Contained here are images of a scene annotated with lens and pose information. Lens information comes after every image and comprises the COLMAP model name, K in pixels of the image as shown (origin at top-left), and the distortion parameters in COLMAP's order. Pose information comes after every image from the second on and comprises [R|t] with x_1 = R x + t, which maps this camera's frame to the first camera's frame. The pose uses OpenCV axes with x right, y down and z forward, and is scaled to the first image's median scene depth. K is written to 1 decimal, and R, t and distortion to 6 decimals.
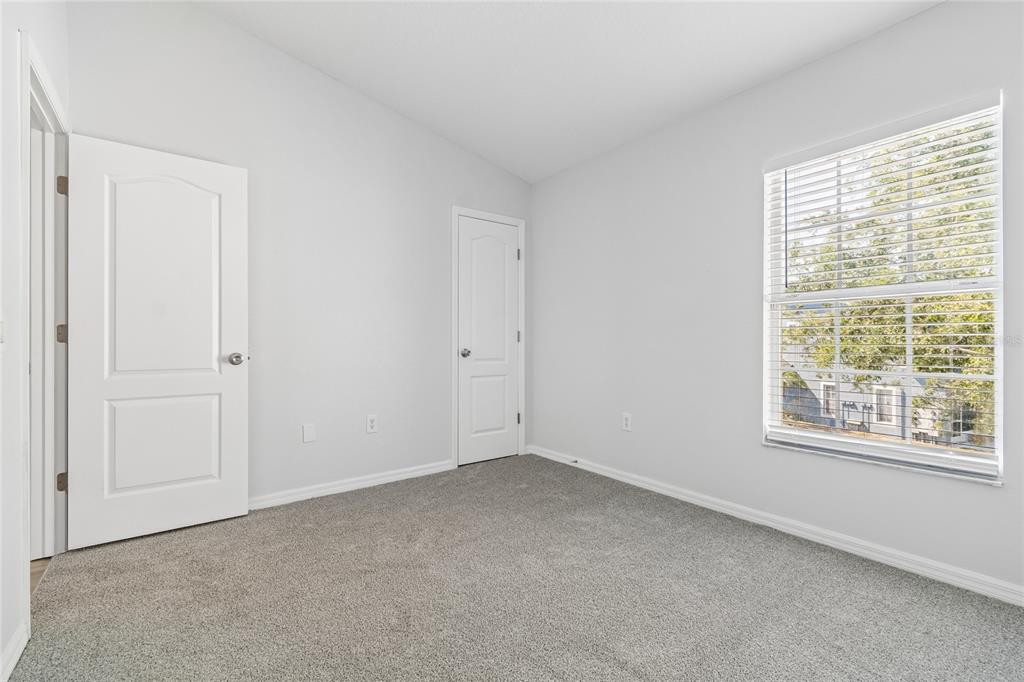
lens RADIAL K [[452.1, 0, 516.2], [0, 452.1, 340.3], [0, 0, 1]] dist [-0.001118, -0.000234]
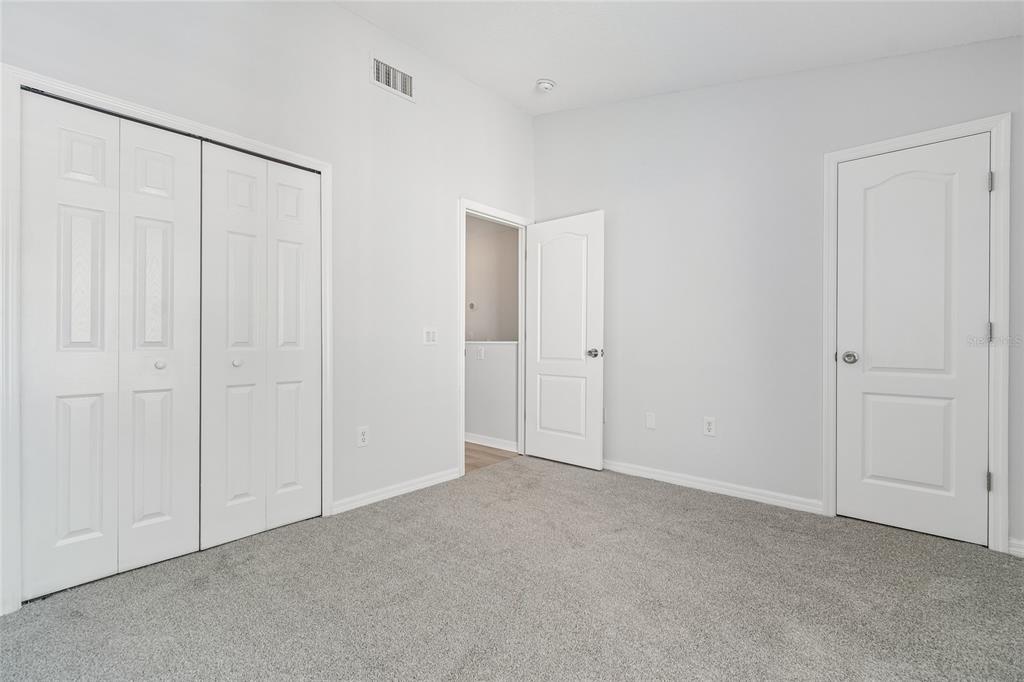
lens RADIAL K [[452.1, 0, 516.2], [0, 452.1, 340.3], [0, 0, 1]] dist [-0.001118, -0.000234]
pose [[0.185863, 0.003259, -0.982570, 0.595345], [0.002450, 0.999990, 0.003780, -0.002658], [0.982573, -0.003110, 0.185853, 0.459087]]
